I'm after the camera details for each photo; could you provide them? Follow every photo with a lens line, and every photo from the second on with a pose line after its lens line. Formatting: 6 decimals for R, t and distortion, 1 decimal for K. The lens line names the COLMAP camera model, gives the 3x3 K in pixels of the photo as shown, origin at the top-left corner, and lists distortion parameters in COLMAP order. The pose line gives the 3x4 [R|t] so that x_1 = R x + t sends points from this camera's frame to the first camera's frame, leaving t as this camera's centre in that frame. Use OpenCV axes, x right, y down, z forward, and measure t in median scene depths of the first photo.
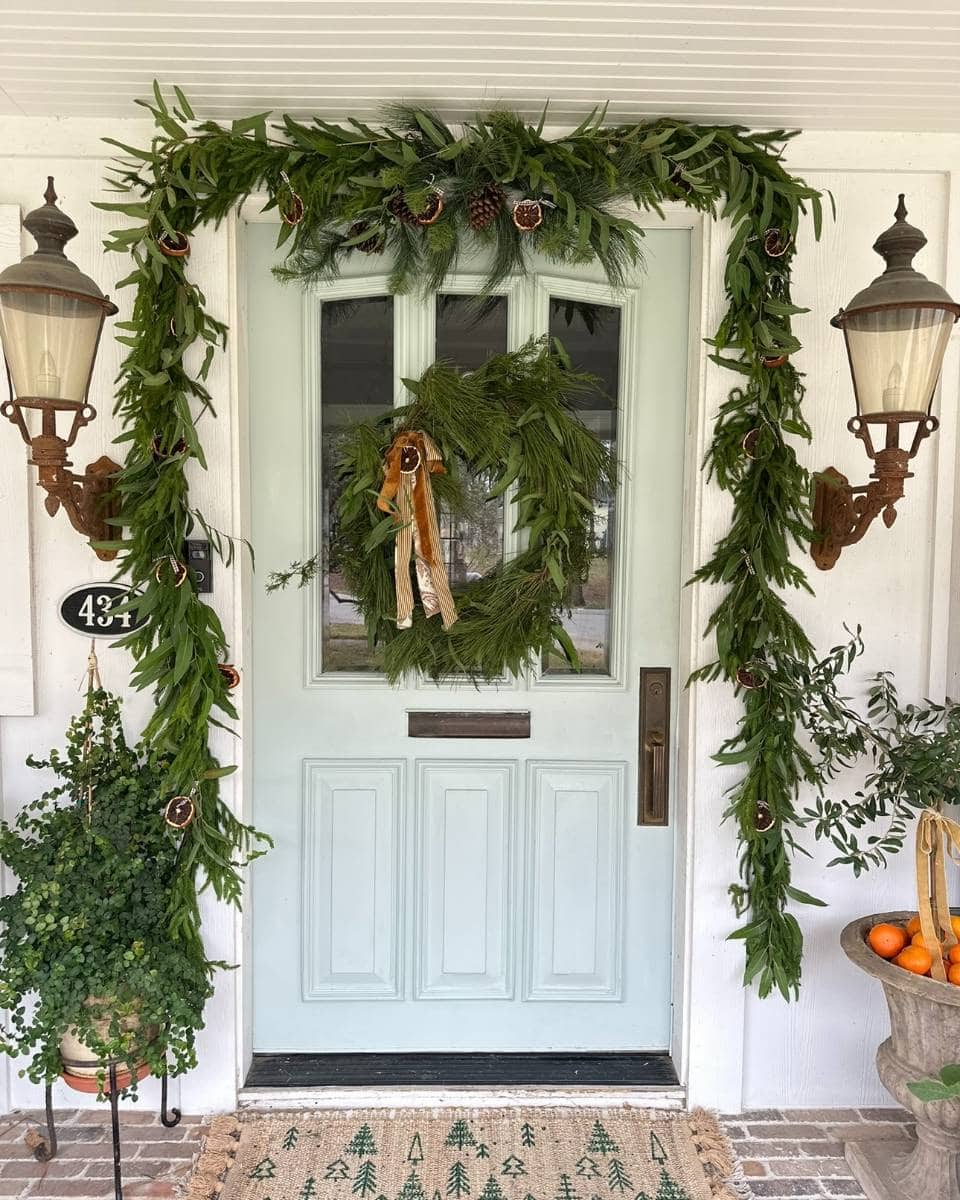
lens RADIAL K [[941.1, 0, 480.0], [0, 941.1, 600.0], [0, 0, 1]] dist [0.000072, 0.002746]
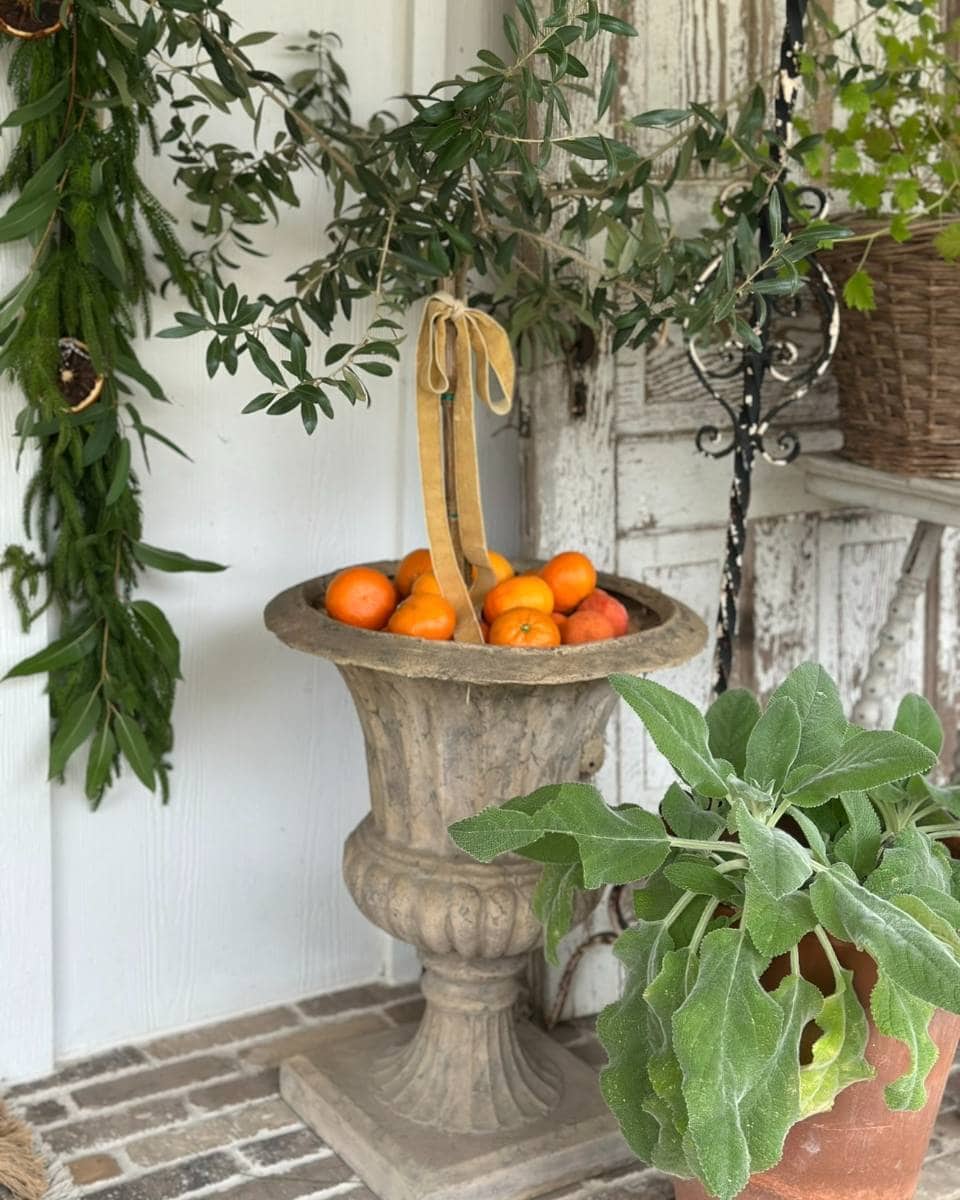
lens RADIAL K [[1693.5, 0, 453.6], [0, 1693.5, 626.8], [0, 0, 1]] dist [0.254854, -0.830158]
pose [[0.850976, -0.096010, 0.516355, 0.041139], [0.014410, 0.987047, 0.159783, 0.222496], [-0.525007, -0.128531, 0.841337, 0.260205]]
